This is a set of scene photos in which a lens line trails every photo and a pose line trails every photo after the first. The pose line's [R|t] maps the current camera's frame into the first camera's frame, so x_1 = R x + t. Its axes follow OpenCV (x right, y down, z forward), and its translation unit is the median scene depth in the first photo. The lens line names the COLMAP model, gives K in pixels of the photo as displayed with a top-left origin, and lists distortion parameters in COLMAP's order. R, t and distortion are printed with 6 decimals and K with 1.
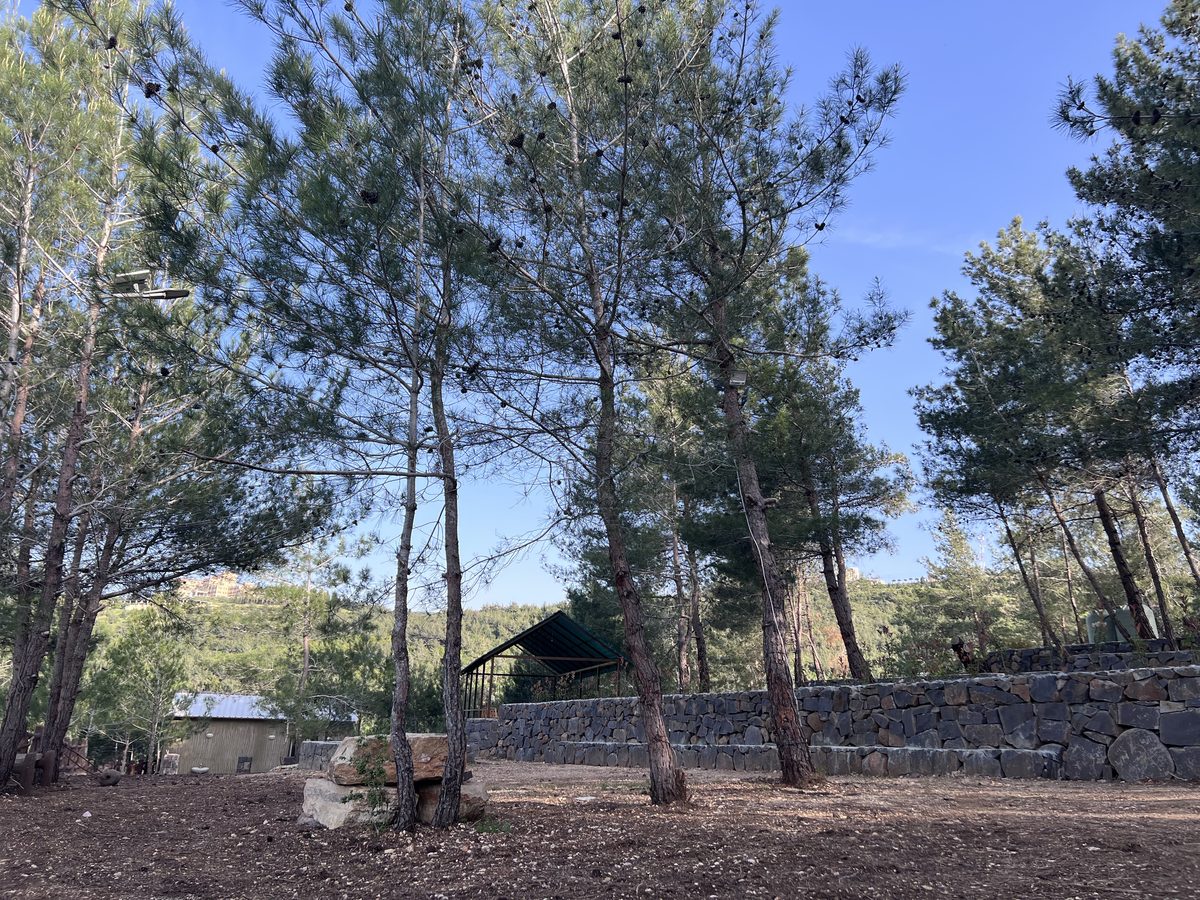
lens RADIAL K [[906.2, 0, 595.9], [0, 906.2, 453.4], [0, 0, 1]] dist [0.029311, -0.008705]
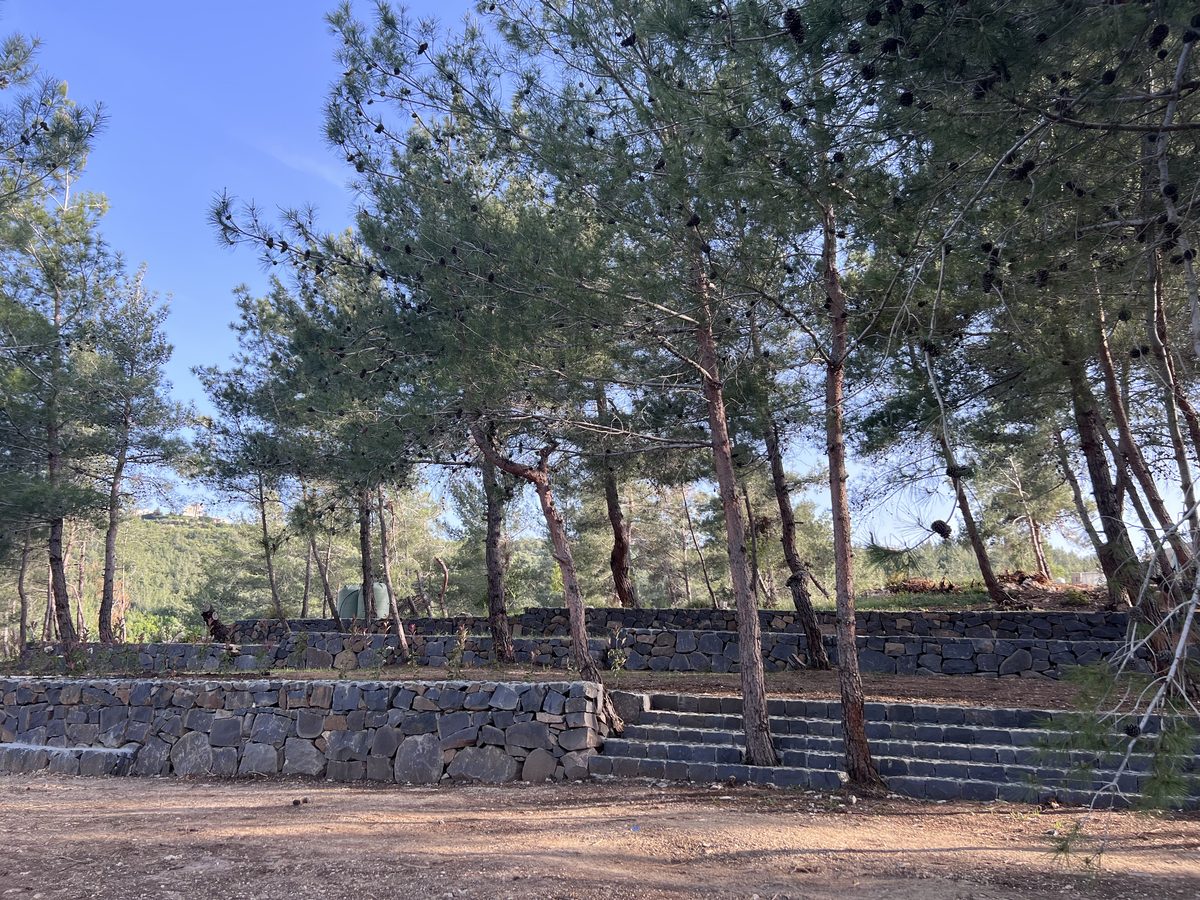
lens RADIAL K [[909.3, 0, 600.0], [0, 909.3, 450.0], [0, 0, 1]] dist [0.062692, -0.065690]
pose [[0.775138, 0.156715, 0.612047, 0.167066], [-0.195371, 0.980723, -0.003684, -0.130826], [-0.600825, -0.116720, 0.790813, -0.187097]]
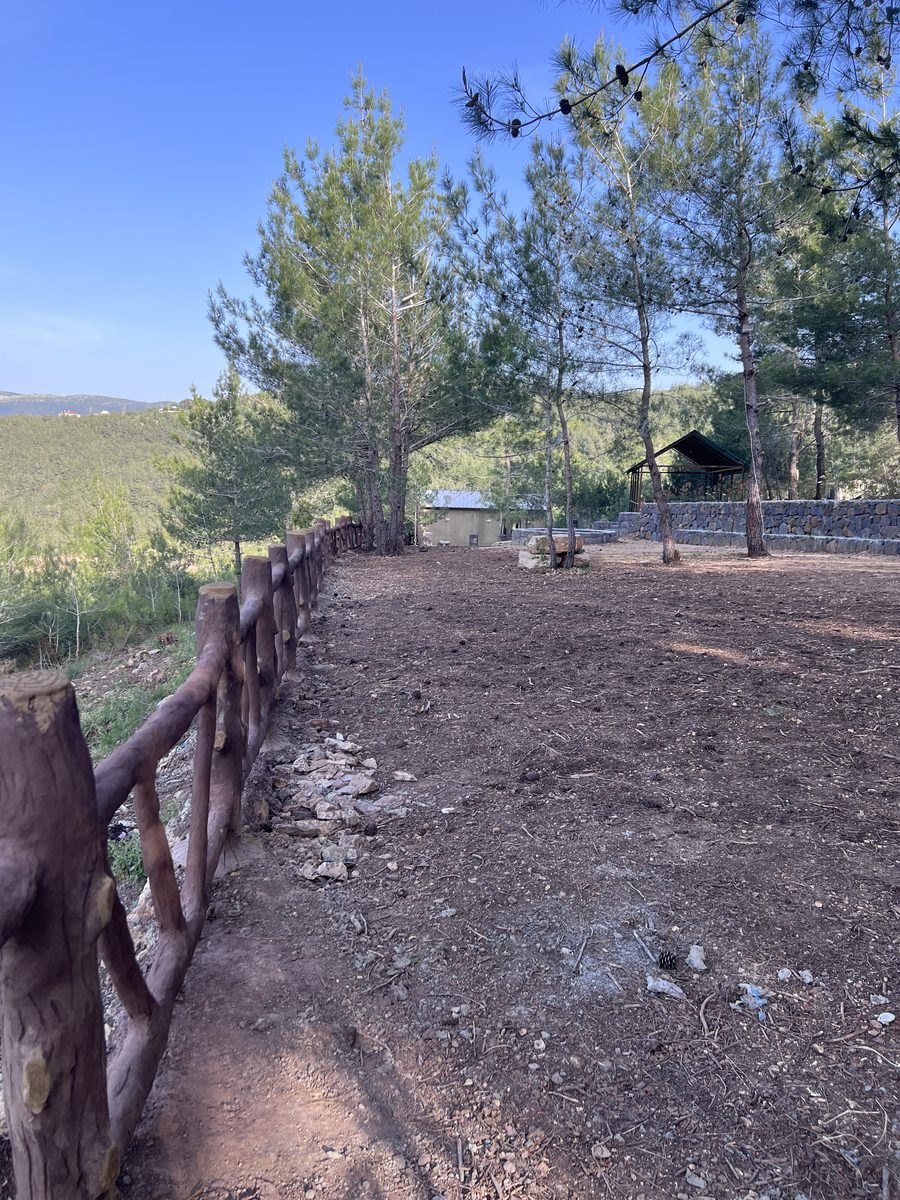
lens RADIAL K [[906.7, 0, 443.7], [0, 906.7, 601.2], [0, 0, 1]] dist [0.076805, -0.097859]
pose [[0.933454, 0.033767, -0.357104, 0.246150], [0.107687, 0.923255, 0.368788, -0.293347], [0.342151, -0.382702, 0.858179, -0.808995]]
